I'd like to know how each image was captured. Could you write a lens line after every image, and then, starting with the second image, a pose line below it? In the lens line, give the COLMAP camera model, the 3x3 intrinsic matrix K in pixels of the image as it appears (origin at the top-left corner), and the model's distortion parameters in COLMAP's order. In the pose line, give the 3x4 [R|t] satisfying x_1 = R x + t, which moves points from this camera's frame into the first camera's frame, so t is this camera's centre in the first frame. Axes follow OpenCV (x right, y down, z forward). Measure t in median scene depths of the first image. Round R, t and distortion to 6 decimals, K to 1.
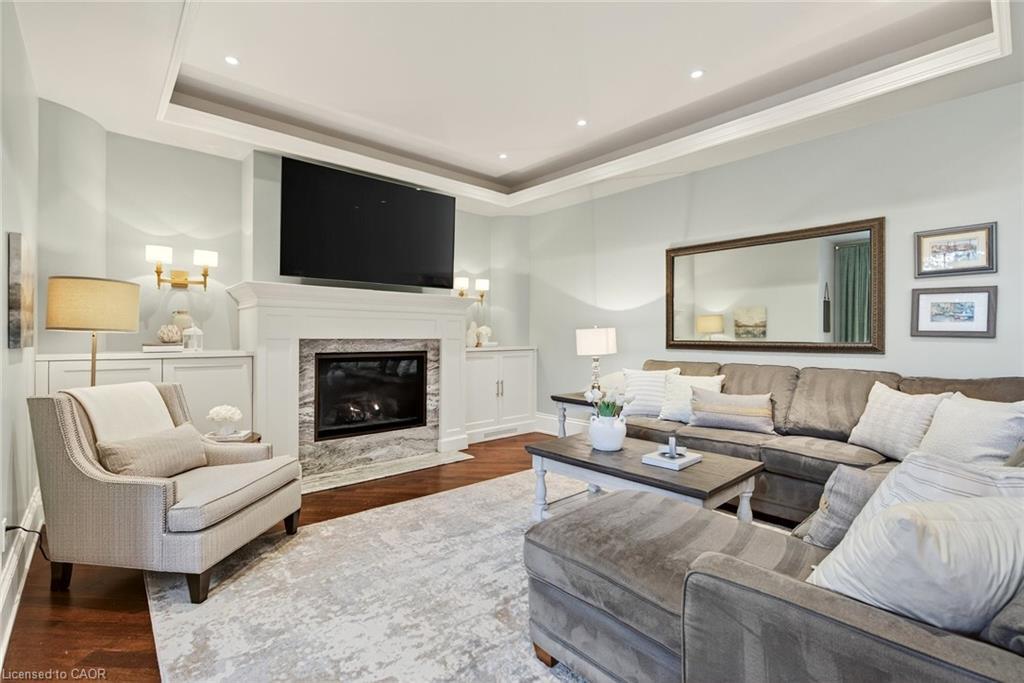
lens RADIAL K [[464.9, 0, 519.6], [0, 464.9, 338.4], [0, 0, 1]] dist [0.015594, 0.000099]
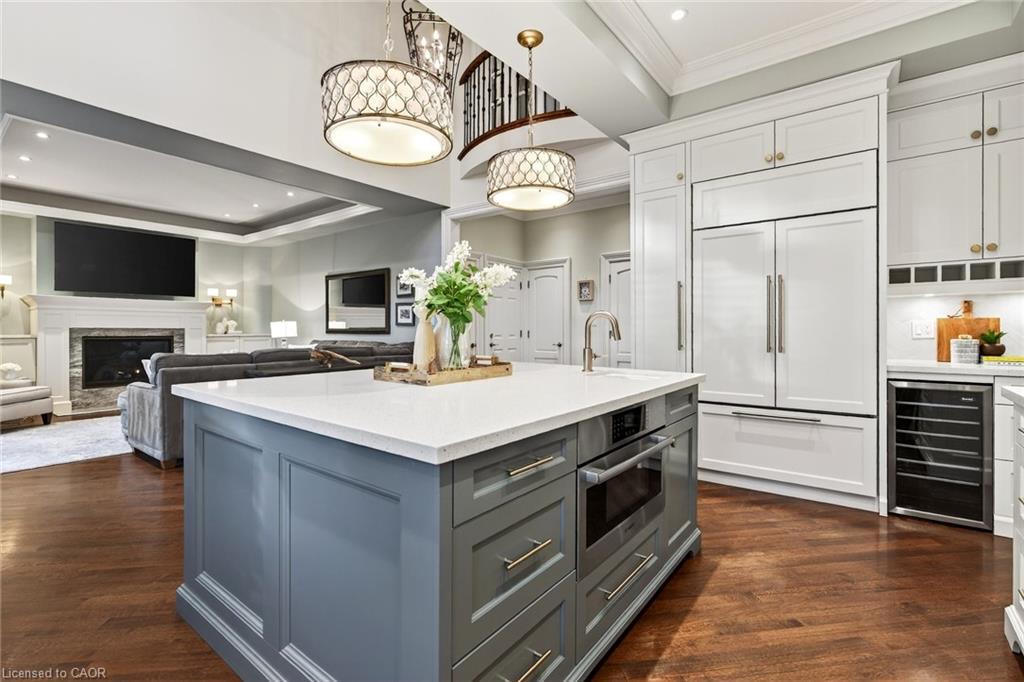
lens RADIAL K [[464.9, 0, 502.2], [0, 464.9, 335.4], [0, 0, 1]] dist [0.015594, 0.000099]
pose [[0.986649, -0.005124, 0.162781, 0.798064], [0.004131, 0.999971, 0.006437, 0.023633], [-0.162809, -0.005679, 0.986641, -0.941977]]
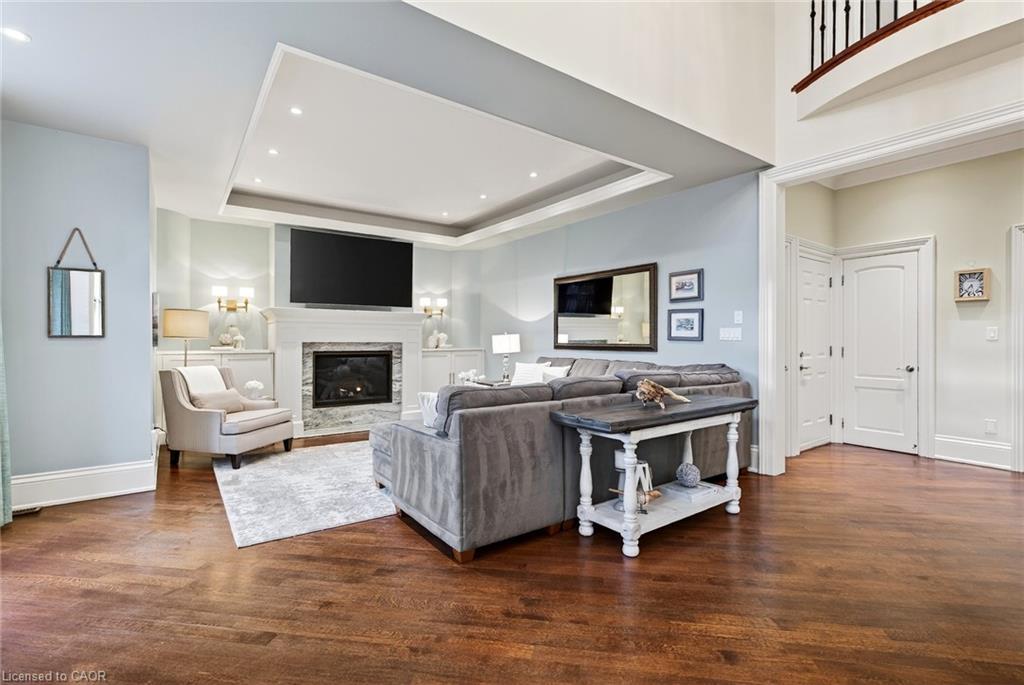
lens RADIAL K [[464.9, 0, 511.9], [0, 464.9, 346.3], [0, 0, 1]] dist [0.015594, 0.000099]
pose [[0.994176, -0.000617, -0.107763, 0.401443], [0.001320, 0.999978, 0.006447, 0.005042], [0.107756, -0.006552, 0.994156, -0.490235]]
